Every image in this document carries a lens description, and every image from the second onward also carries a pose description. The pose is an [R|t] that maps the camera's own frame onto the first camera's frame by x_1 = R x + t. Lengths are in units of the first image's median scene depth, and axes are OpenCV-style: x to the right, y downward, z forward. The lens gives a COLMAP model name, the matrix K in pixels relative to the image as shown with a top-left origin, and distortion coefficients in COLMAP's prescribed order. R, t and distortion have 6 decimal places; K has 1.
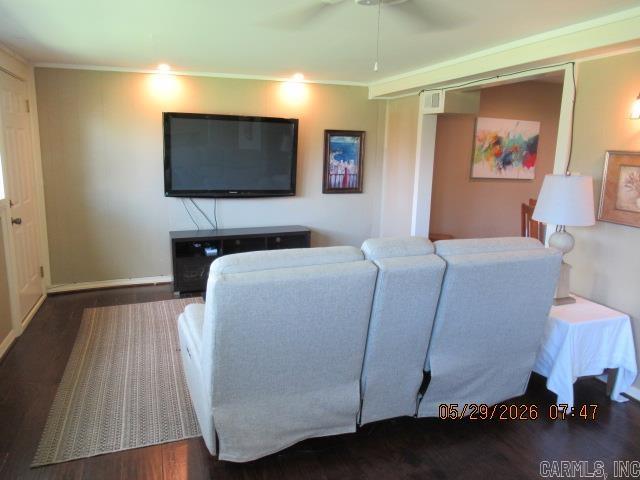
lens RADIAL K [[476.4, 0, 320.1], [0, 476.4, 238.9], [0, 0, 1]] dist [-0.008782, -0.009454]
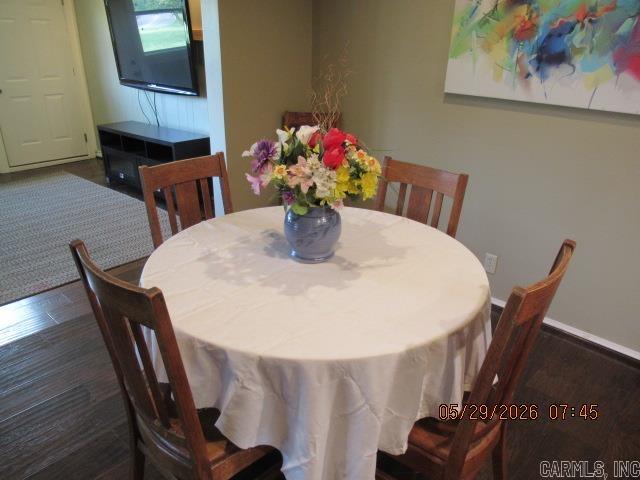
lens RADIAL K [[476.4, 0, 319.9], [0, 476.4, 240.2], [0, 0, 1]] dist [-0.008782, -0.009454]
pose [[0.479325, 0.320944, -0.816849, 0.642483], [-0.175952, 0.946981, 0.268826, -0.097941], [0.859819, 0.014871, 0.510382, 0.684534]]
